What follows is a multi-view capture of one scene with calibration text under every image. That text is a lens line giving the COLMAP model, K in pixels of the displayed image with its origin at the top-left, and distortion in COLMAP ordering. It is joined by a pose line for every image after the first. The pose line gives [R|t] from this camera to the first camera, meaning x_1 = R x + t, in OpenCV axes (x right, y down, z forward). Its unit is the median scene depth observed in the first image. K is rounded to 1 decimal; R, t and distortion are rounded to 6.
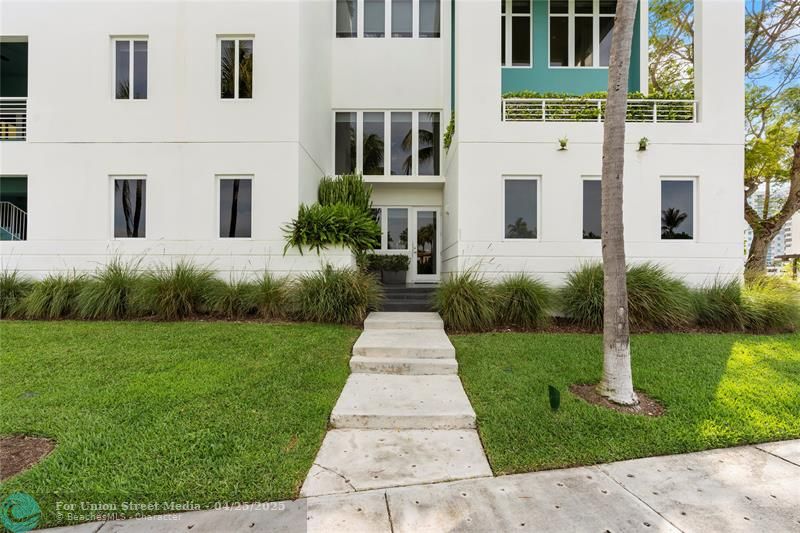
lens RADIAL K [[366.7, 0, 400.0], [0, 366.7, 266.5], [0, 0, 1]] dist [-0.001591, -0.000033]
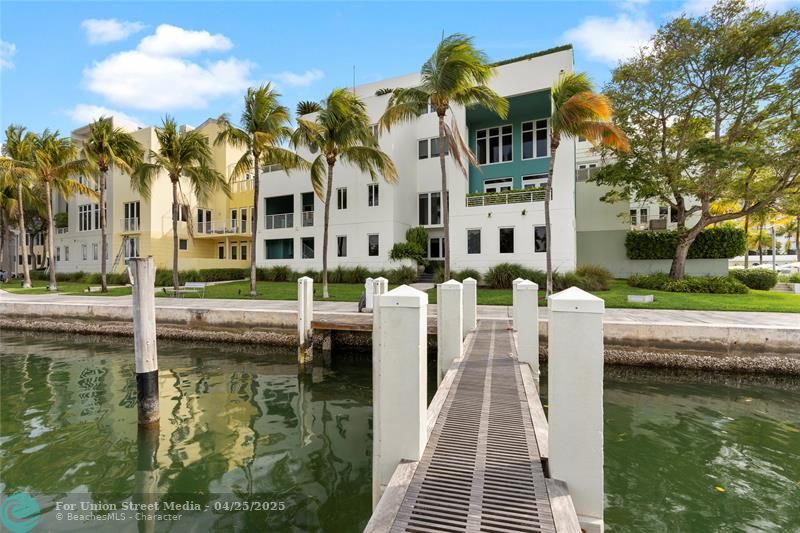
lens RADIAL K [[366.7, 0, 400.0], [0, 366.7, 266.5], [0, 0, 1]] dist [-0.001591, -0.000033]
pose [[0.902620, -0.011544, -0.430283, 0.944496], [0.010553, 0.999933, -0.004690, 0.018268], [0.430308, -0.000307, 0.902682, -1.457751]]
